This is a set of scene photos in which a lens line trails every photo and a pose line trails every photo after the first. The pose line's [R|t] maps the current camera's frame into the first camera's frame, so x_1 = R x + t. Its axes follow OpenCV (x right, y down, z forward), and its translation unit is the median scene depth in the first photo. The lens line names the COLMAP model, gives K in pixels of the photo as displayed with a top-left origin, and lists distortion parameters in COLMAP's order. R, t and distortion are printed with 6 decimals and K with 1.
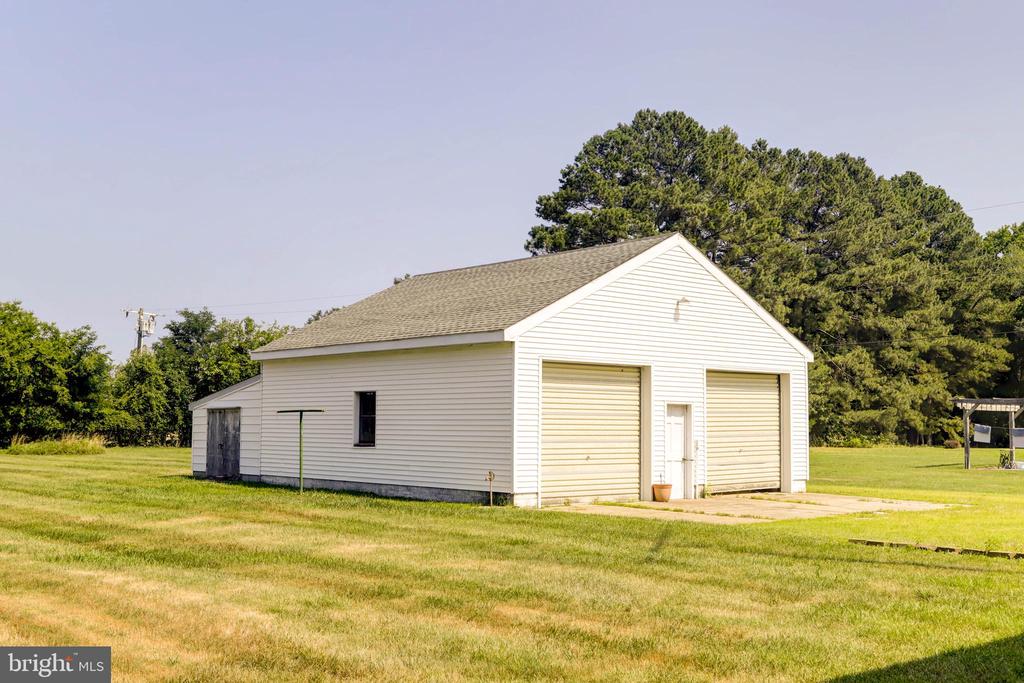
lens RADIAL K [[1126.4, 0, 512.5], [0, 1126.4, 341.5], [0, 0, 1]] dist [0.089587, 0.000000]
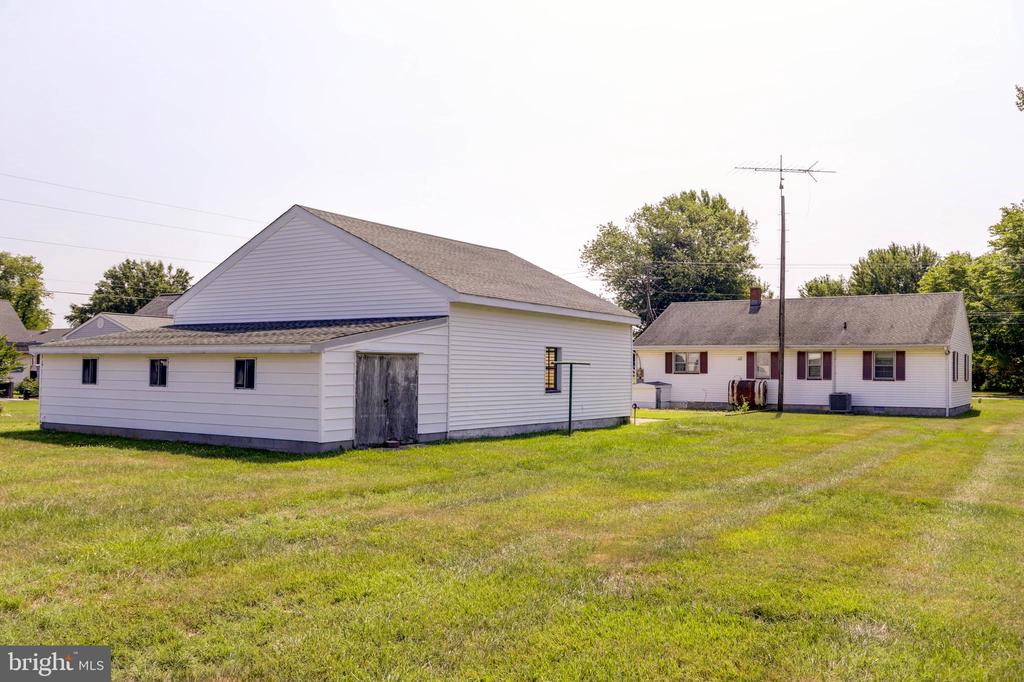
lens RADIAL K [[841.7, 0, 513.2], [0, 841.7, 333.7], [0, 0, 1]] dist [-0.005317, -0.000703]
pose [[-0.240067, 0.034961, 0.970126, -0.852691], [-0.083210, 0.994932, -0.056446, 0.072737], [-0.967183, -0.094275, -0.235942, 1.082055]]
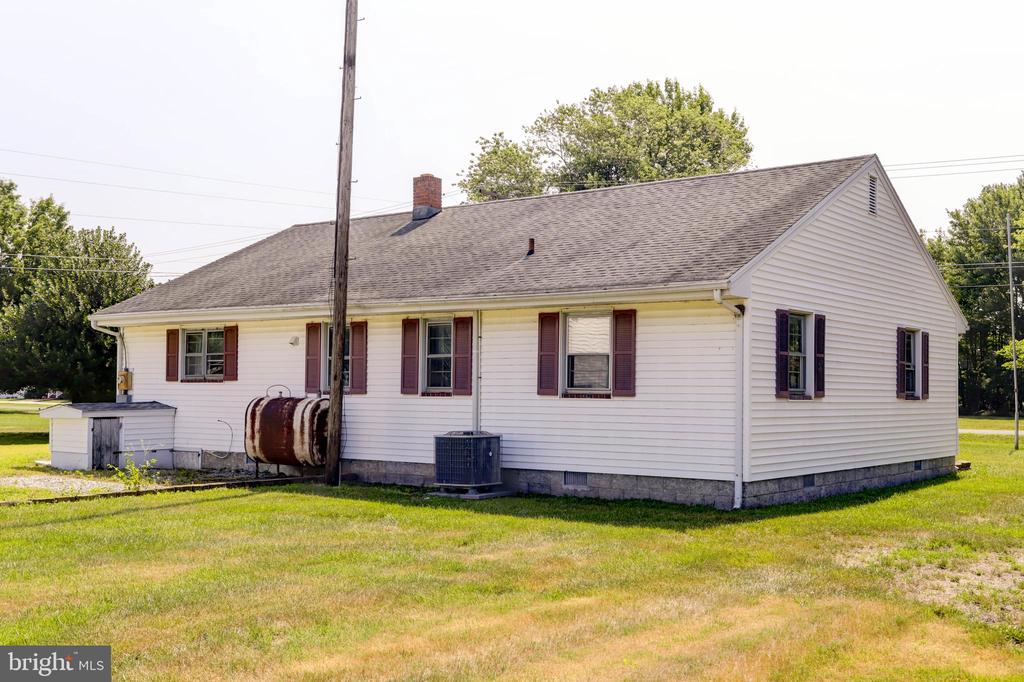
lens RADIAL K [[1126.4, 0, 512.3], [0, 1126.4, 345.4], [0, 0, 1]] dist [0.089587, 0.000000]
pose [[-0.186556, 0.029997, 0.981986, -0.368613], [-0.083236, 0.995457, -0.046221, 0.032311], [-0.978912, -0.090359, -0.183212, 0.441948]]
